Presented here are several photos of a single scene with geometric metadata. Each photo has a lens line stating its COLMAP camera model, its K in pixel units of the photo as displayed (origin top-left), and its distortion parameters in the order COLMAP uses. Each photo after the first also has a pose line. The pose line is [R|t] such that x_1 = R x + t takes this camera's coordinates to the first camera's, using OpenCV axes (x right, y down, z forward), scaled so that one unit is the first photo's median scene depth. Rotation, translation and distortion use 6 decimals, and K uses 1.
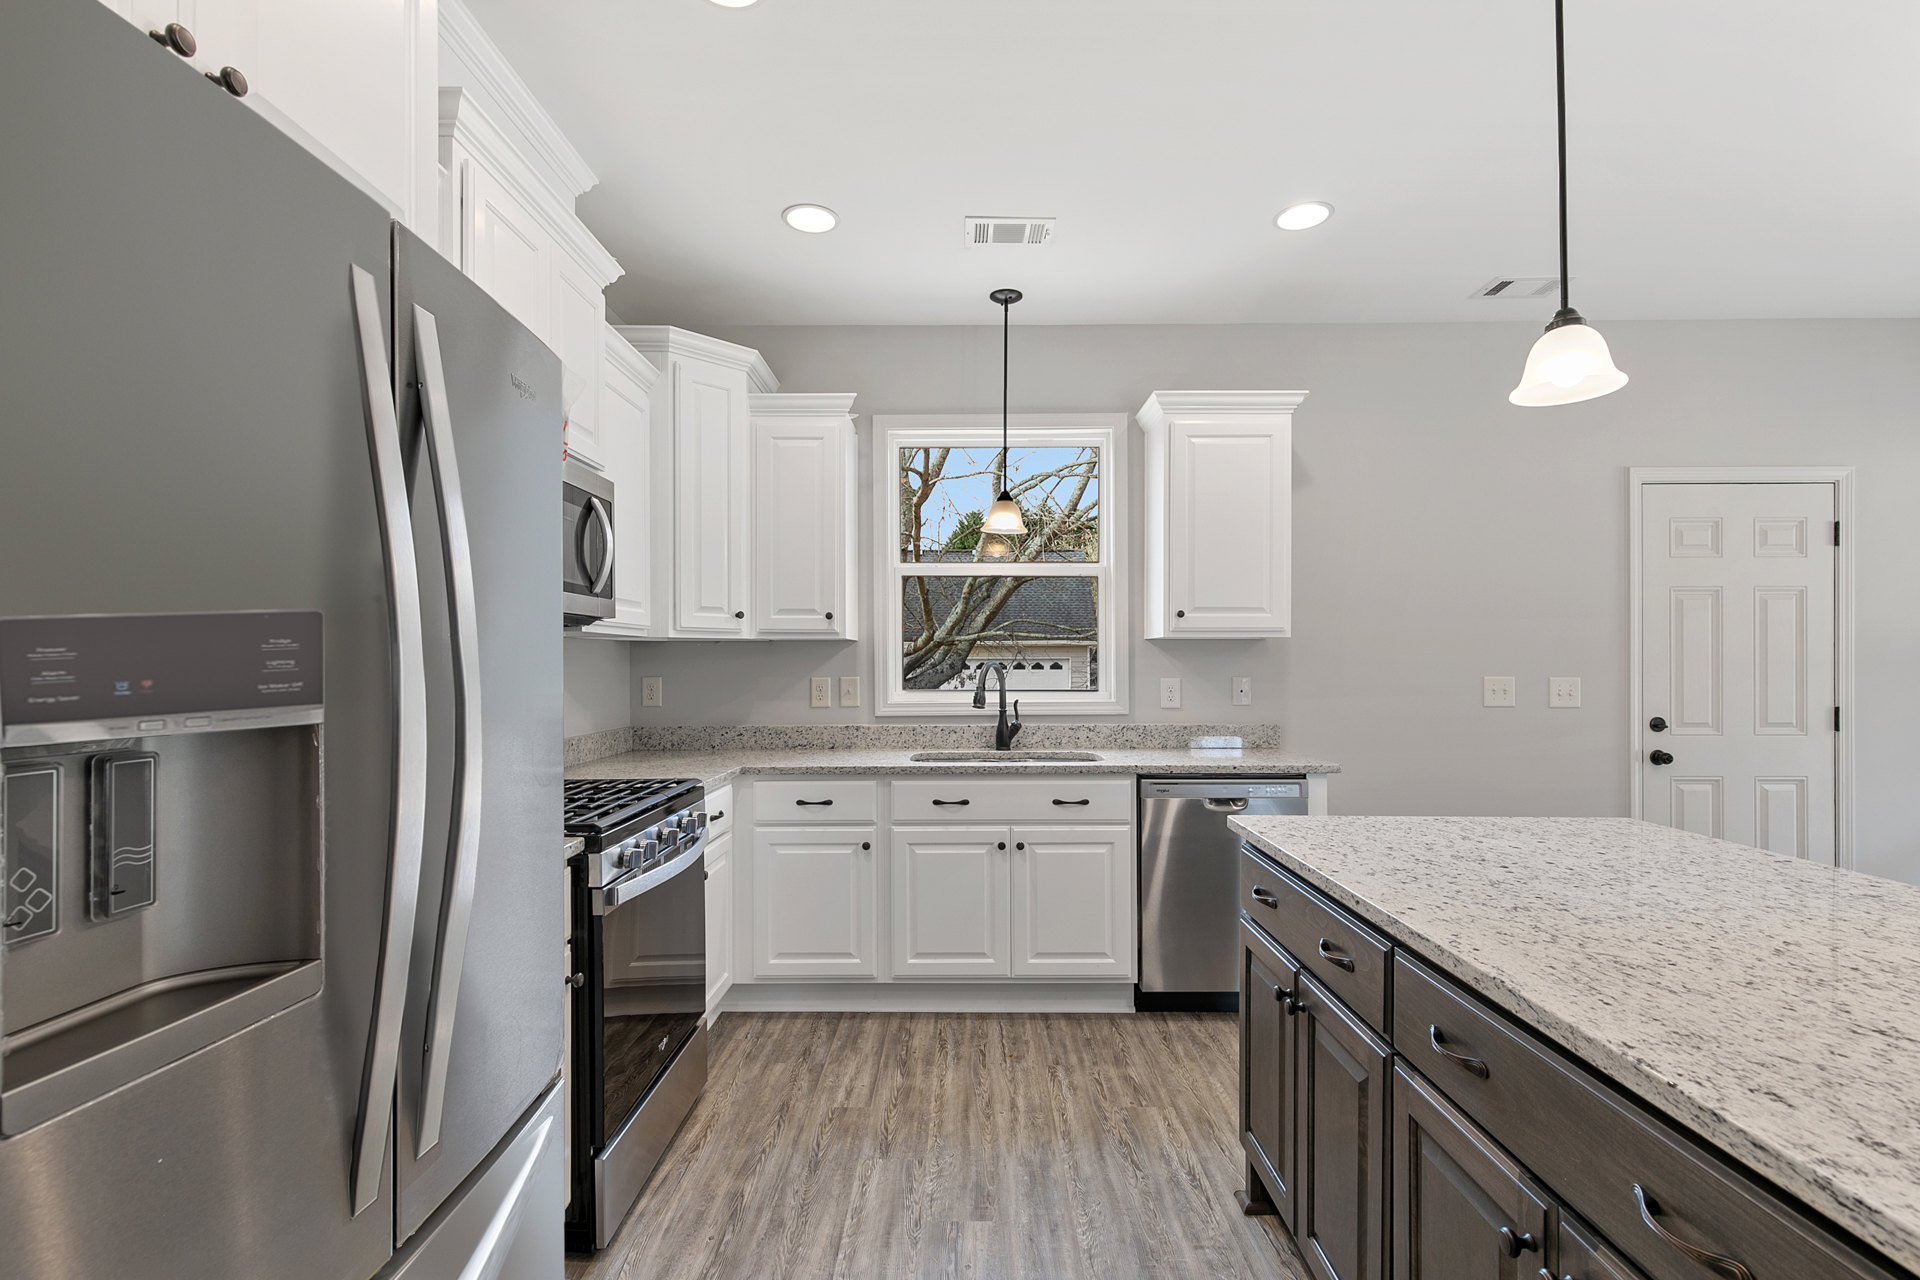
lens RADIAL K [[871.7, 0, 960.1], [0, 871.7, 657.5], [0, 0, 1]] dist [0.007522, -0.001613]
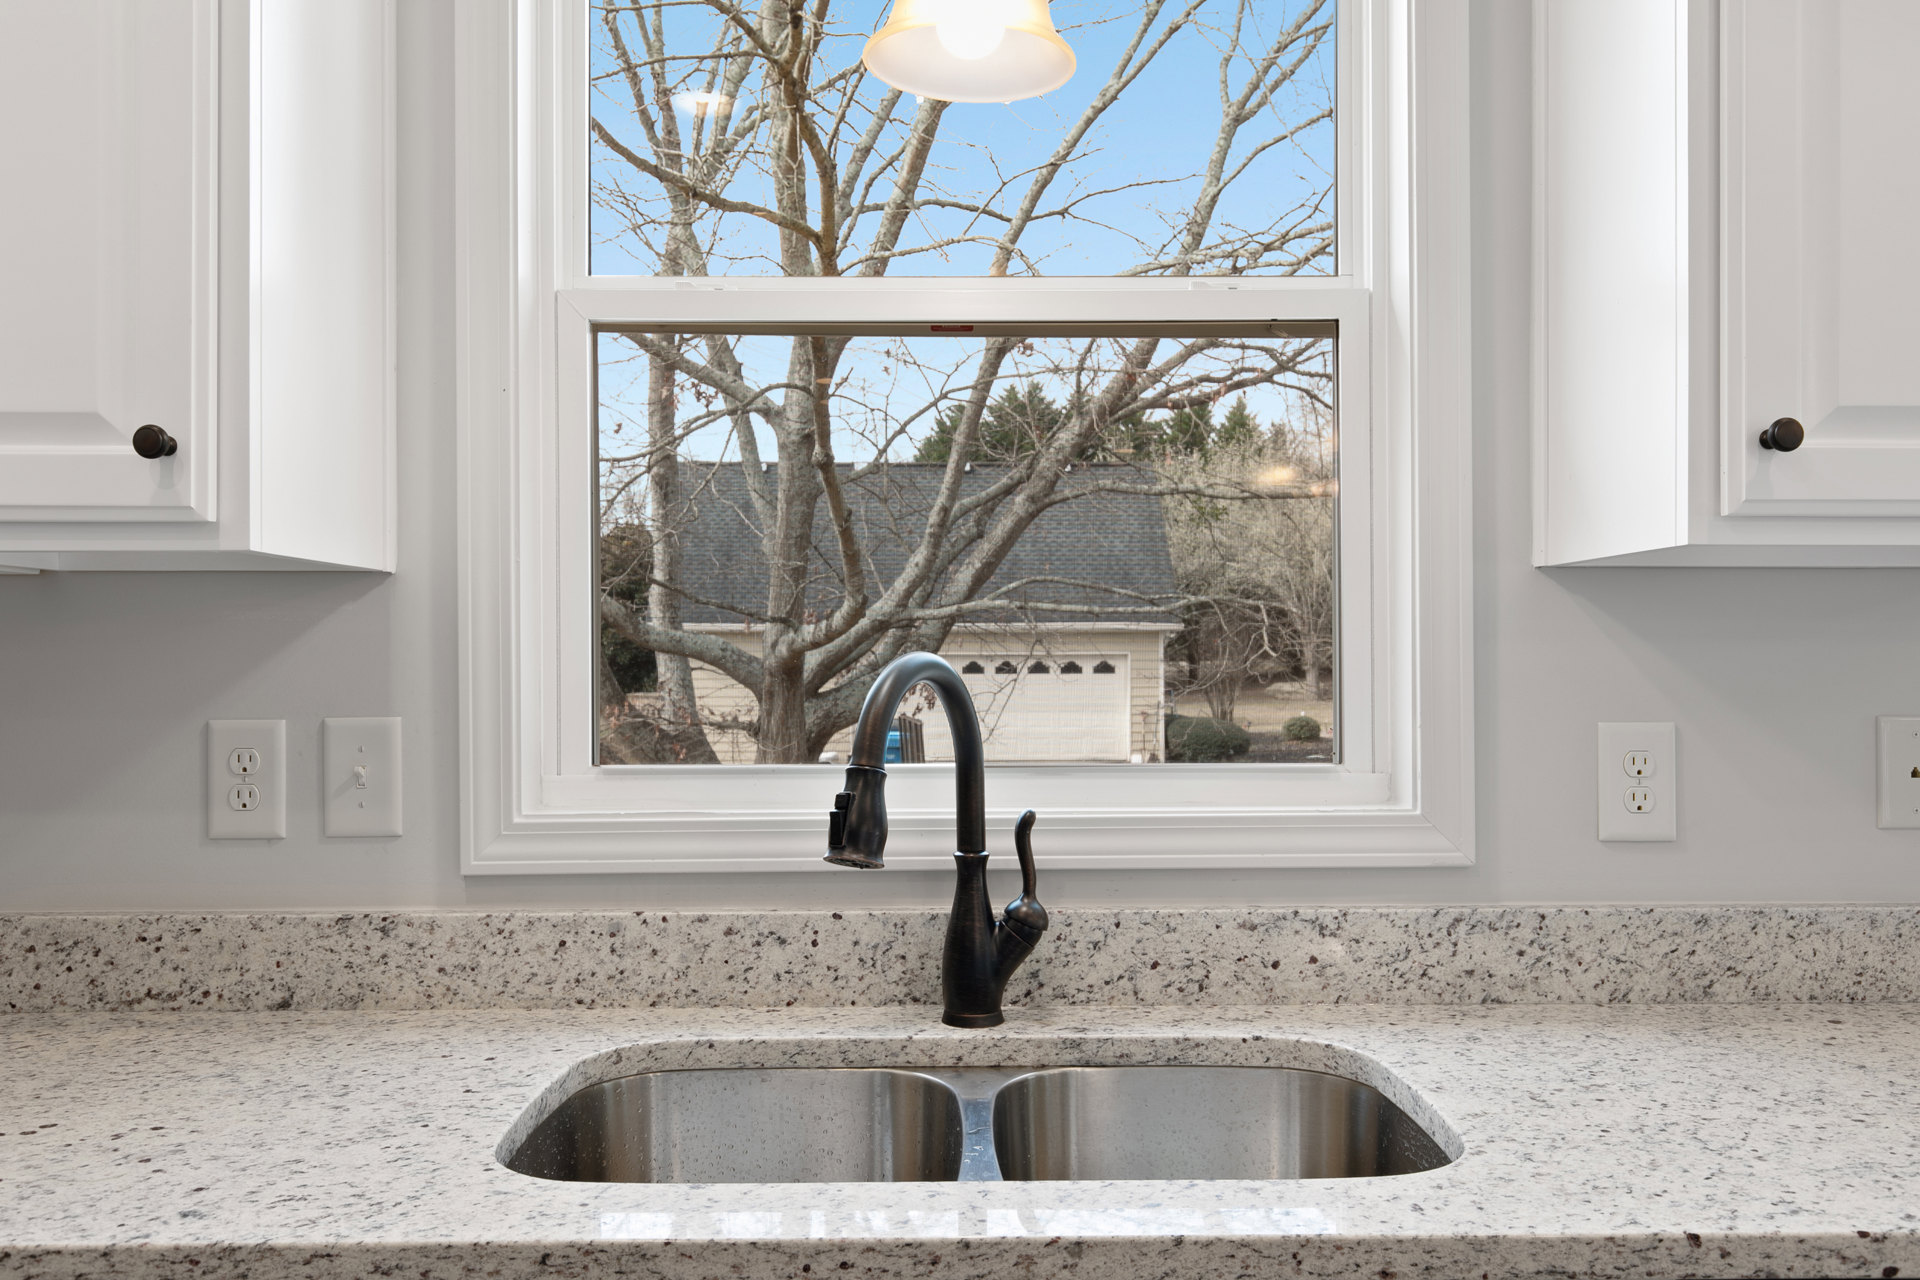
lens RADIAL K [[1440.4, 0, 960.9], [0, 1440.4, 647.3], [0, 0, 1]] dist [0.003649, -0.003015]
pose [[0.999907, -0.000441, 0.013630, 0.040314], [0.000497, 0.999991, -0.004103, 0.004005], [-0.013628, 0.004110, 0.999899, 0.590914]]
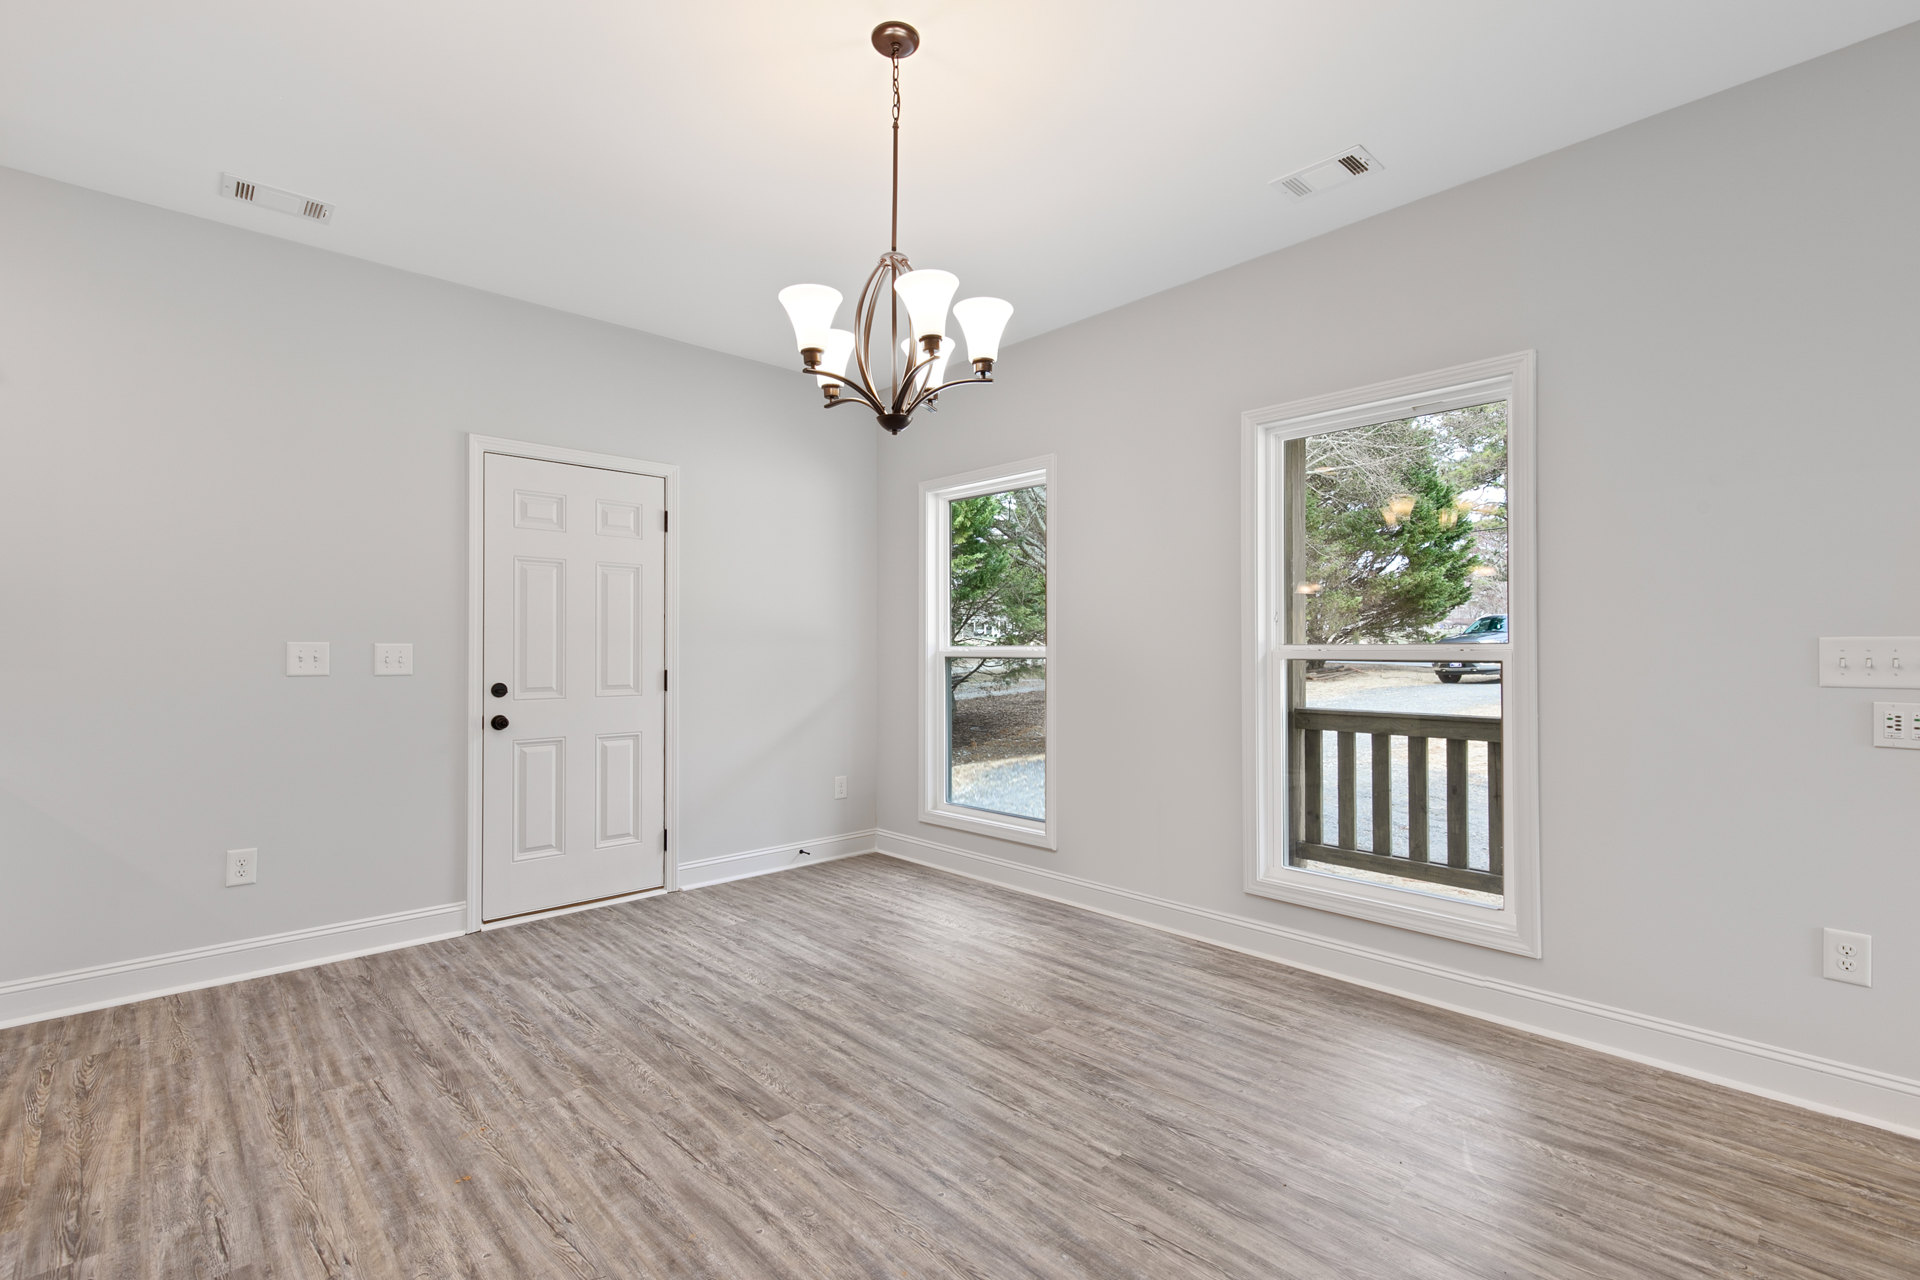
lens RADIAL K [[871.7, 0, 957.4], [0, 871.7, 637.4], [0, 0, 1]] dist [0.007522, -0.001613]
pose [[0.721547, 0.010029, 0.692293, 0.479229], [-0.003490, 0.999935, -0.010848, 0.024517], [-0.692356, 0.005412, 0.721535, -0.100571]]
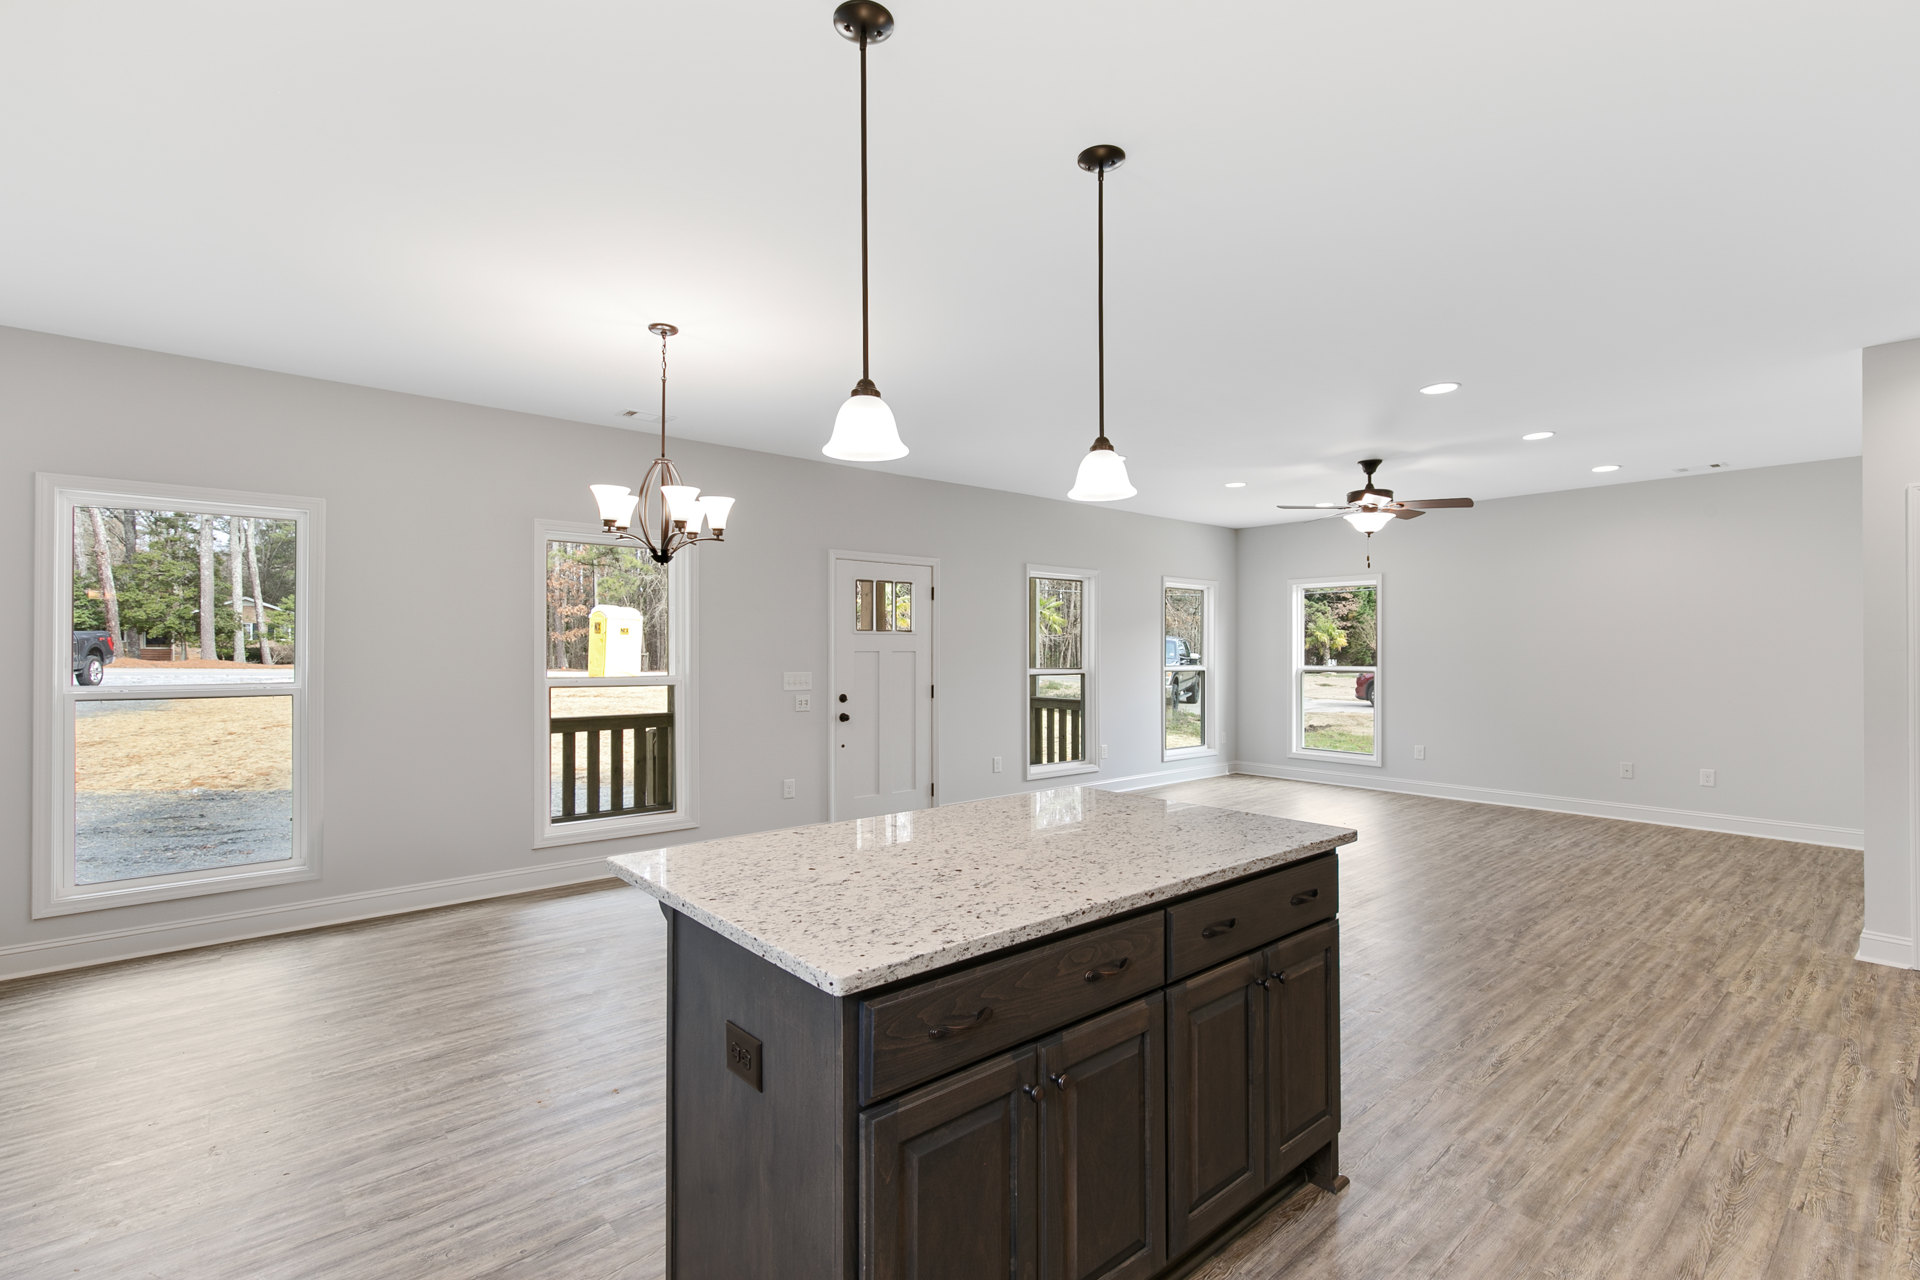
lens RADIAL K [[871.7, 0, 962.5], [0, 871.7, 653.5], [0, 0, 1]] dist [0.007522, -0.001613]
pose [[-0.661647, -0.001584, 0.749814, -0.106955], [-0.003240, 0.999994, -0.000747, -0.020269], [-0.749809, -0.002923, -0.661648, 0.756124]]
